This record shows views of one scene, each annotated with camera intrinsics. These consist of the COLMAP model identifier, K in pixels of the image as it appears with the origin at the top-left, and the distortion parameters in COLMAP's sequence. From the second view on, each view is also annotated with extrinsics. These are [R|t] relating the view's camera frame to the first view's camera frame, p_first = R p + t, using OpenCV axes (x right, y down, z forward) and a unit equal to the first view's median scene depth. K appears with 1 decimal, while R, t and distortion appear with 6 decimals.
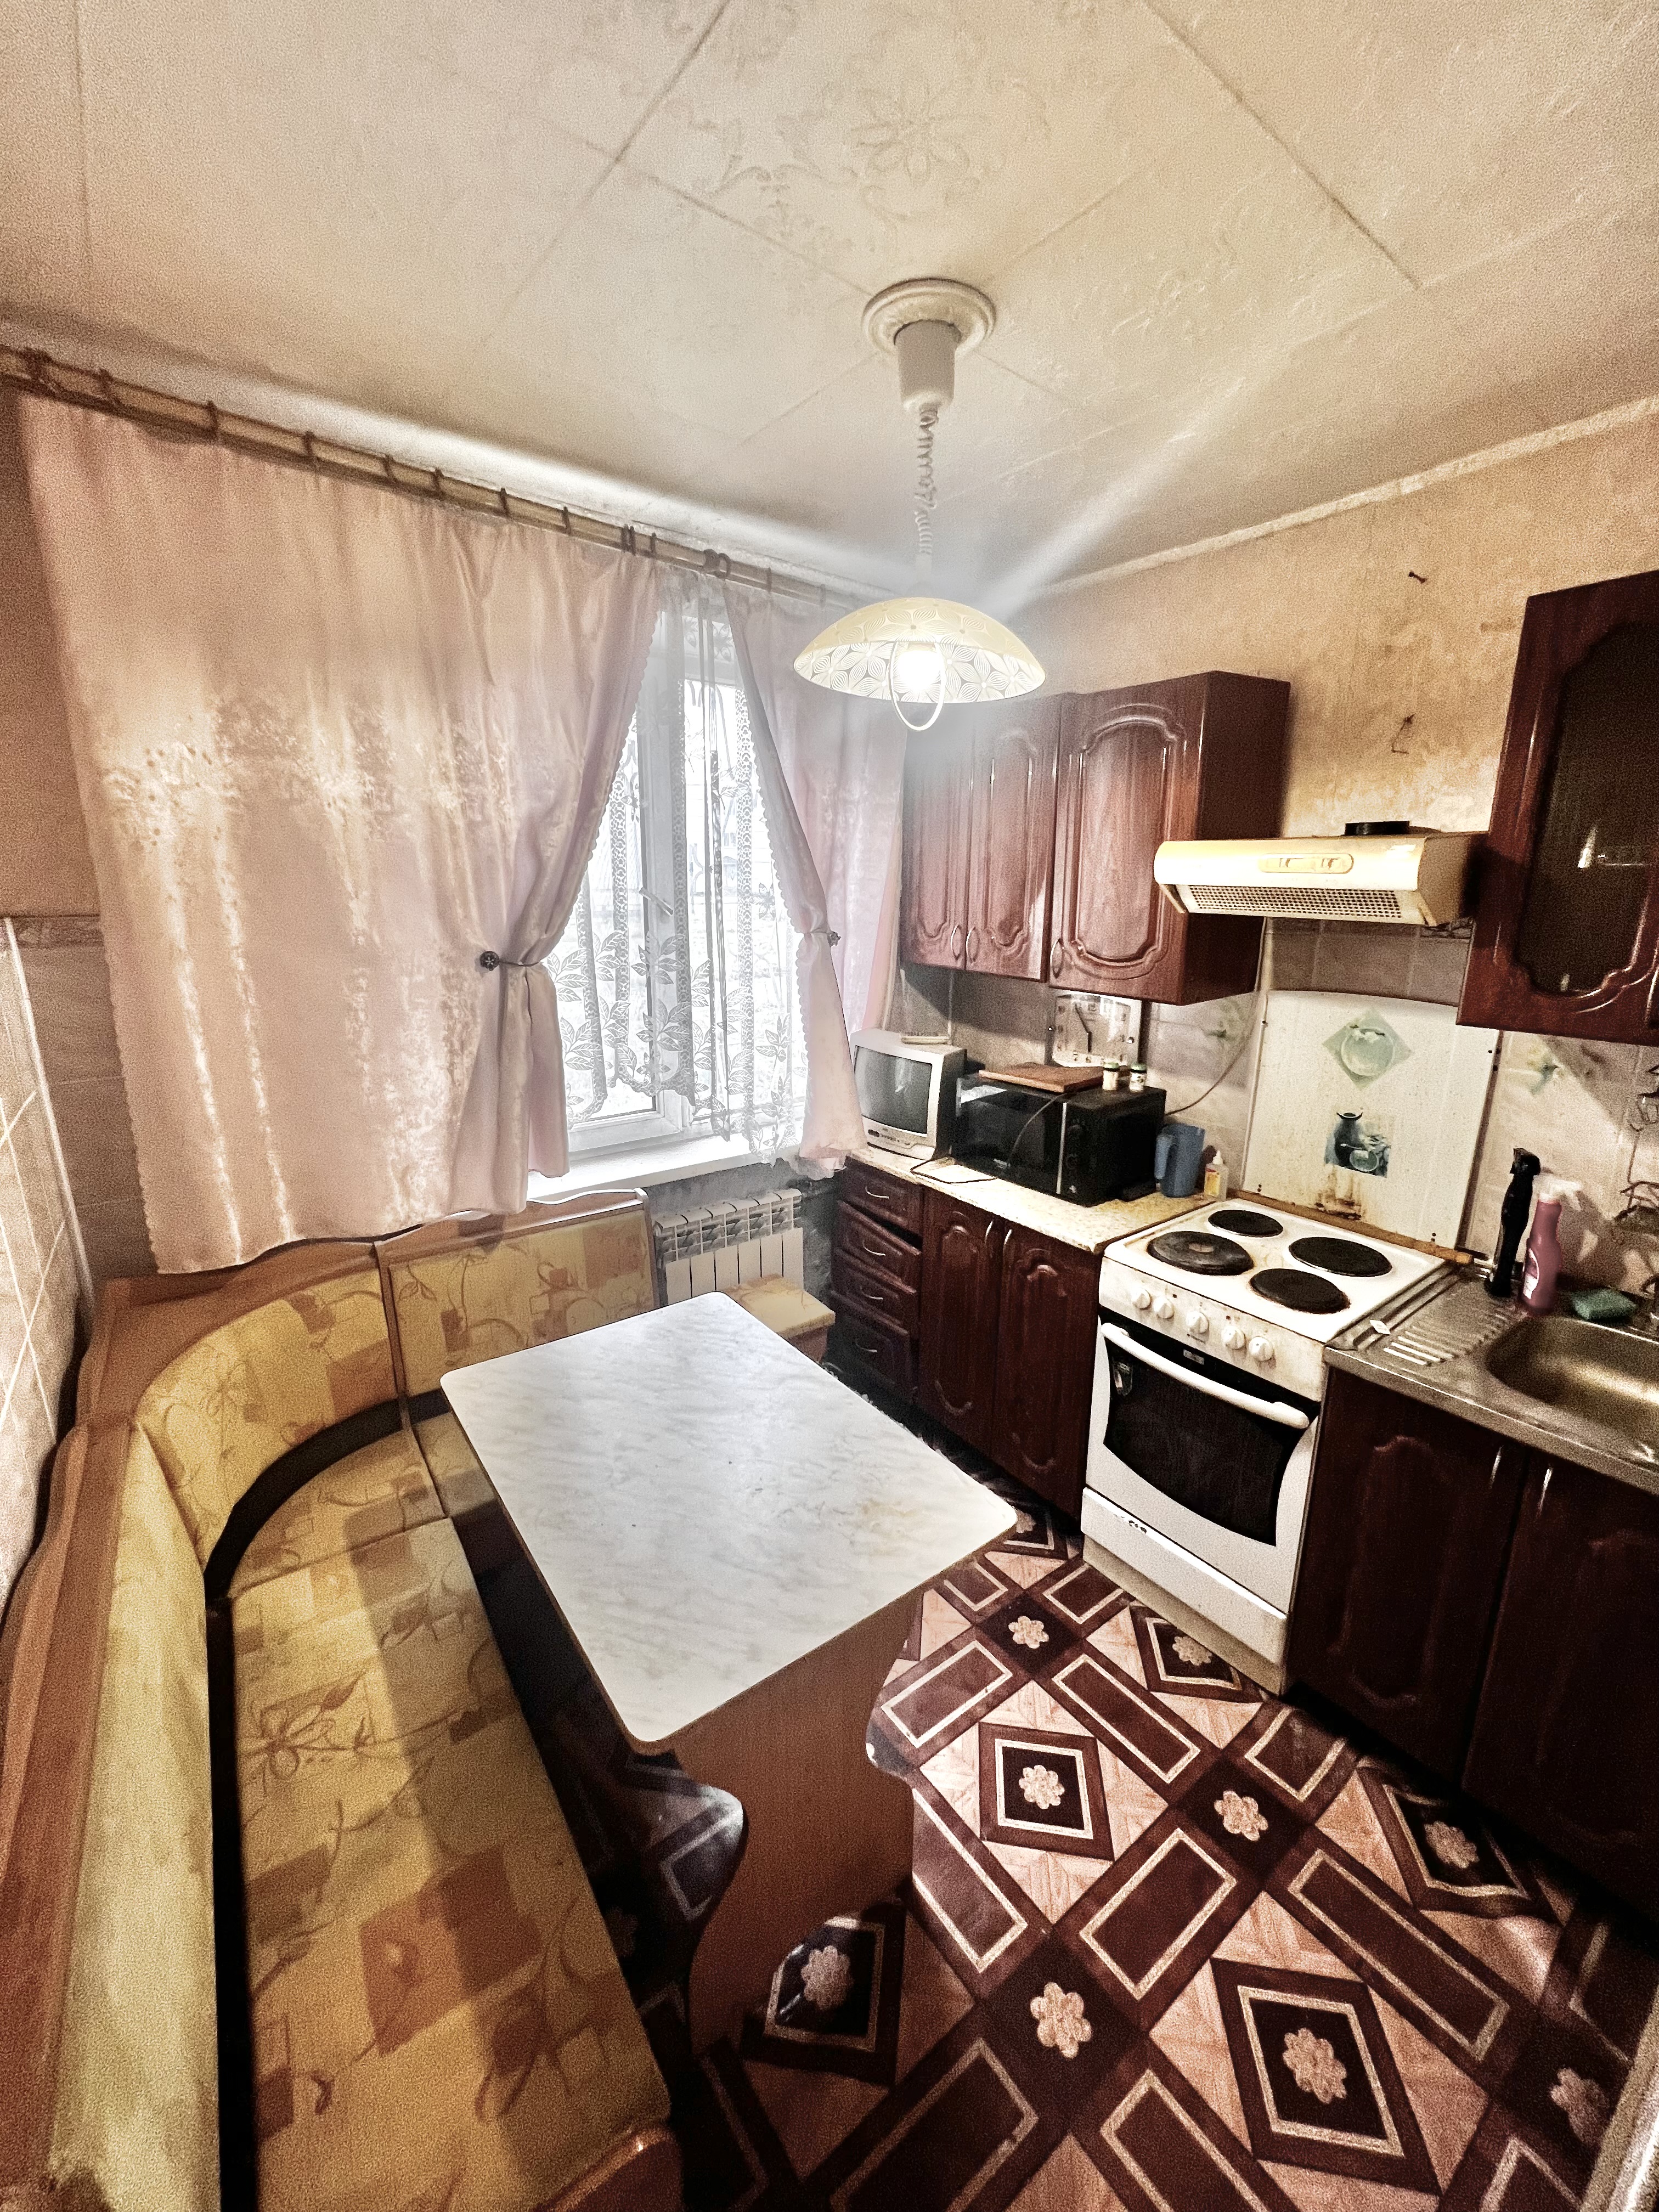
lens RADIAL K [[890.3, 0, 833.0], [0, 890.3, 1112.8], [0, 0, 1]] dist [0.001752, -0.000365]
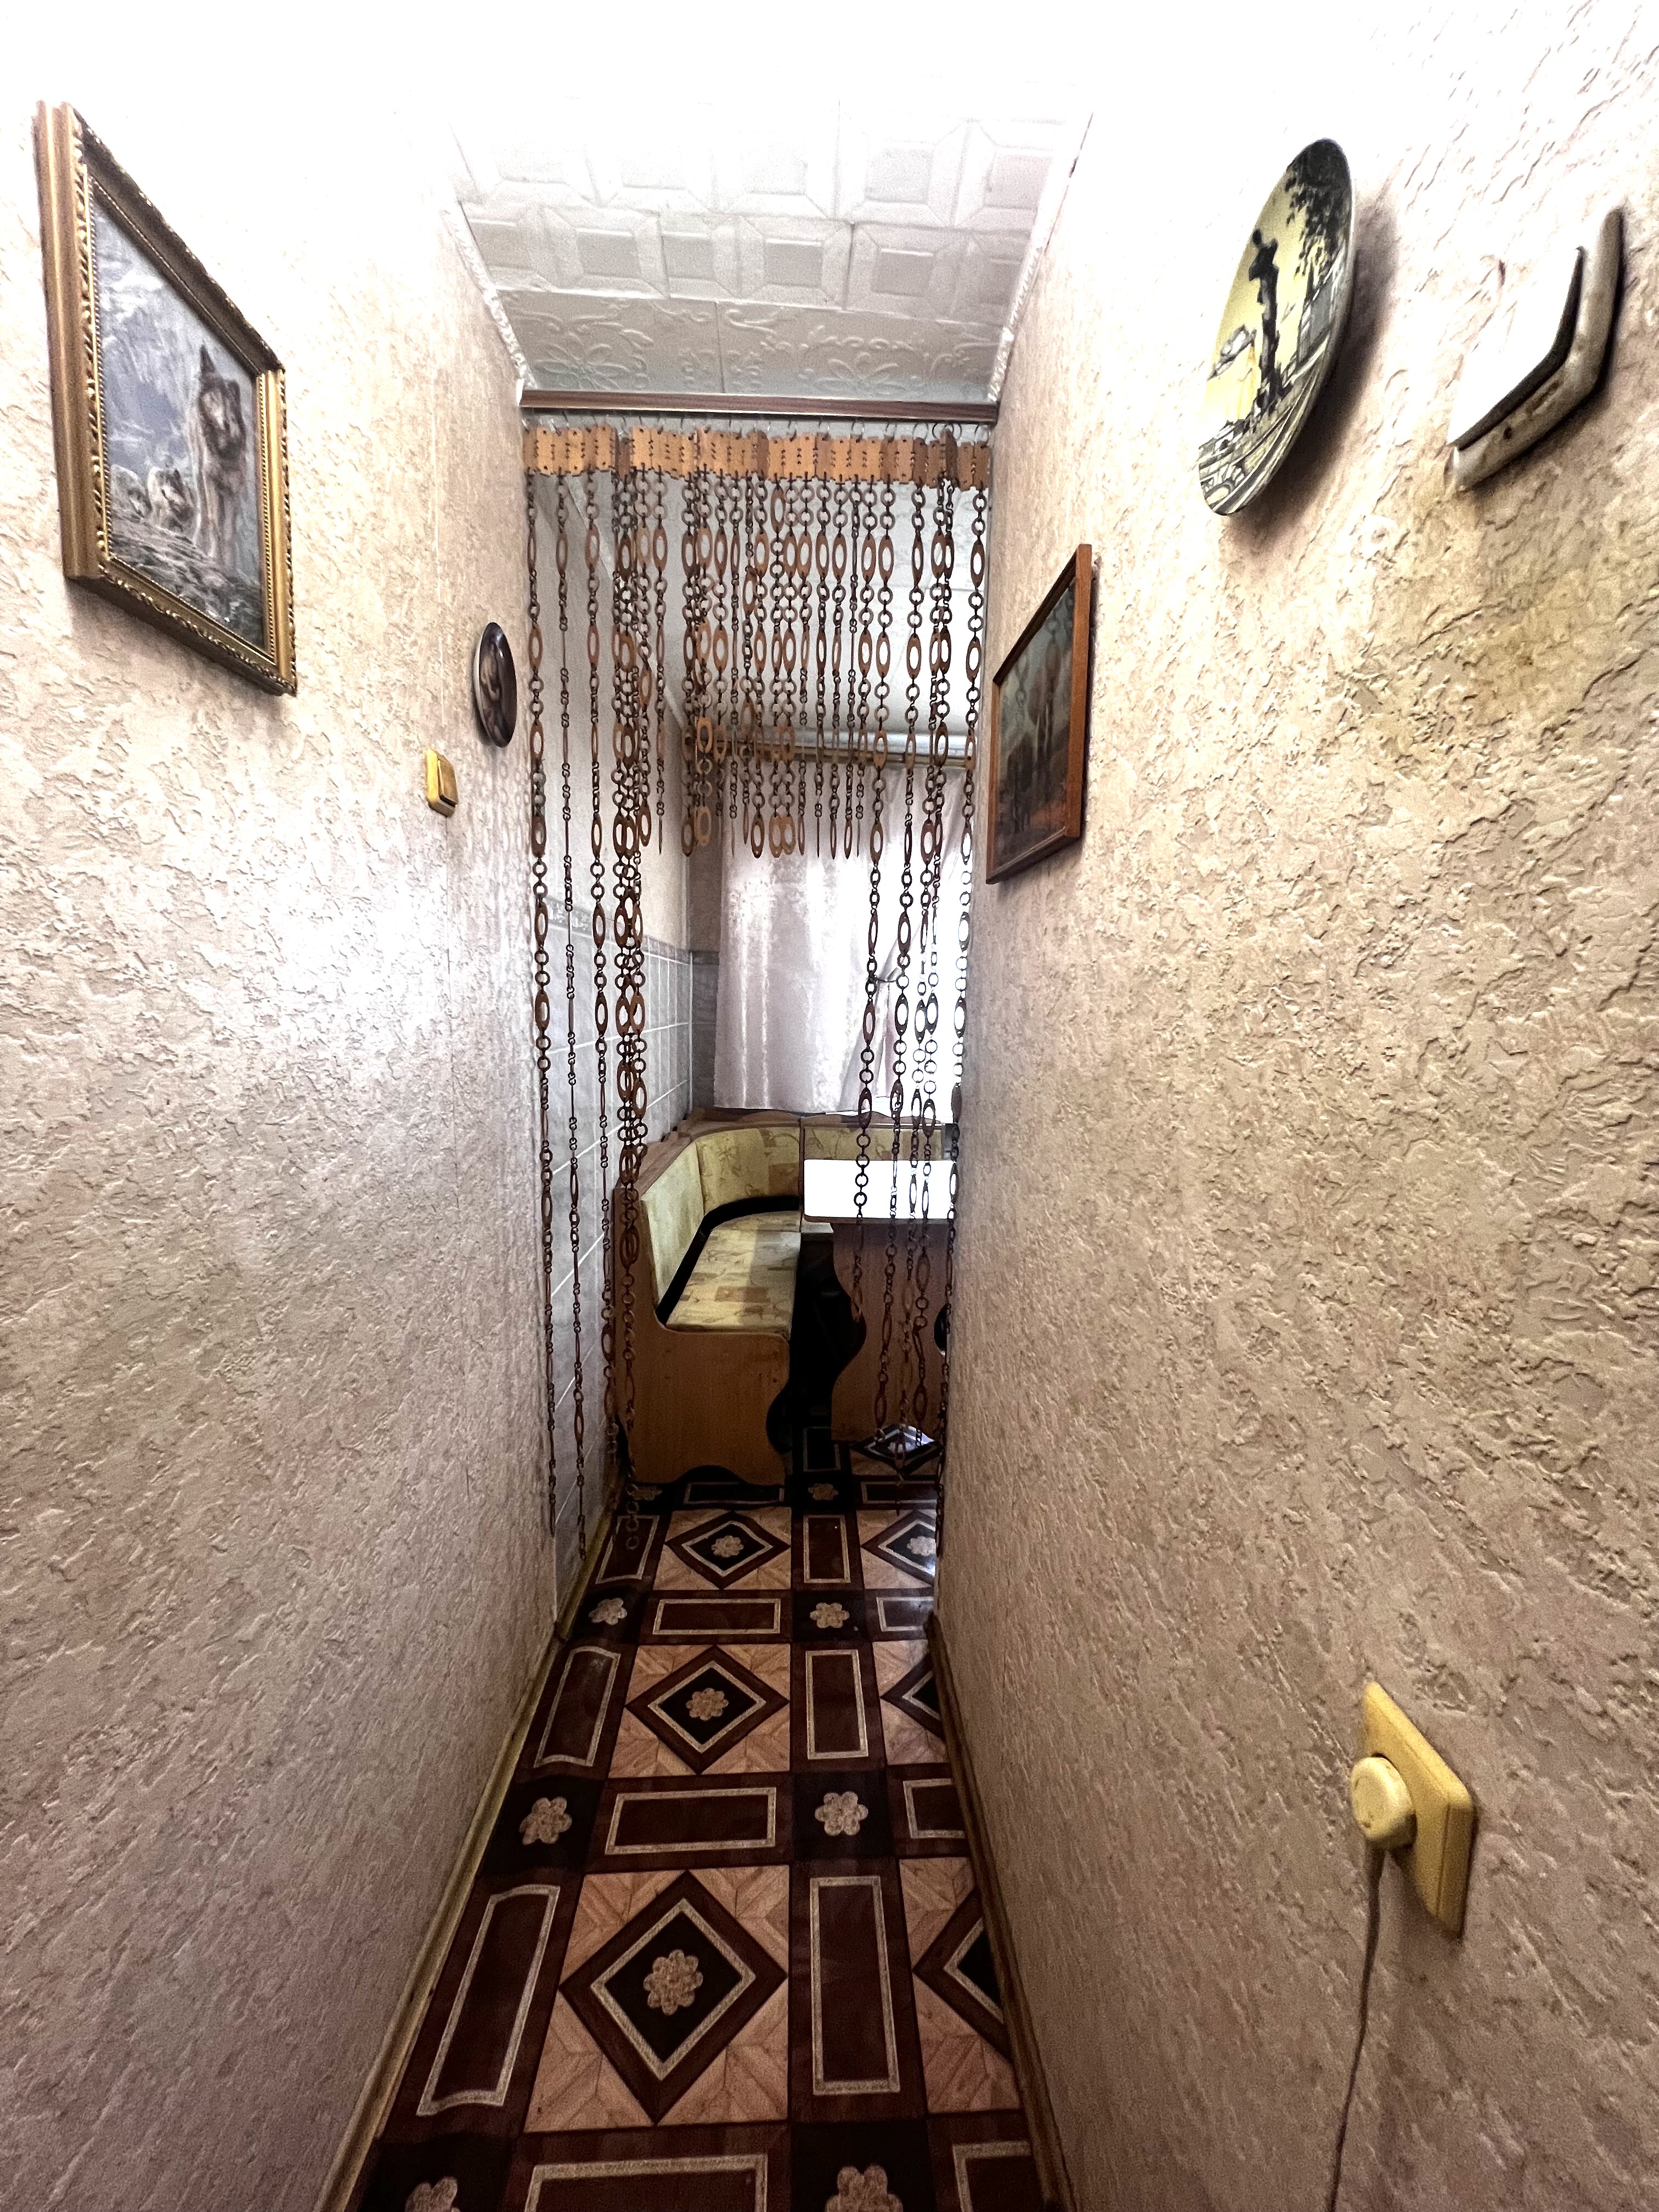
lens RADIAL K [[890.3, 0, 831.1], [0, 890.3, 1097.5], [0, 0, 1]] dist [0.001752, -0.000365]
pose [[0.828713, 0.075011, -0.554625, 0.827453], [-0.155783, 0.982731, -0.099858, 0.380514], [0.537556, 0.169154, 0.826087, -0.791373]]
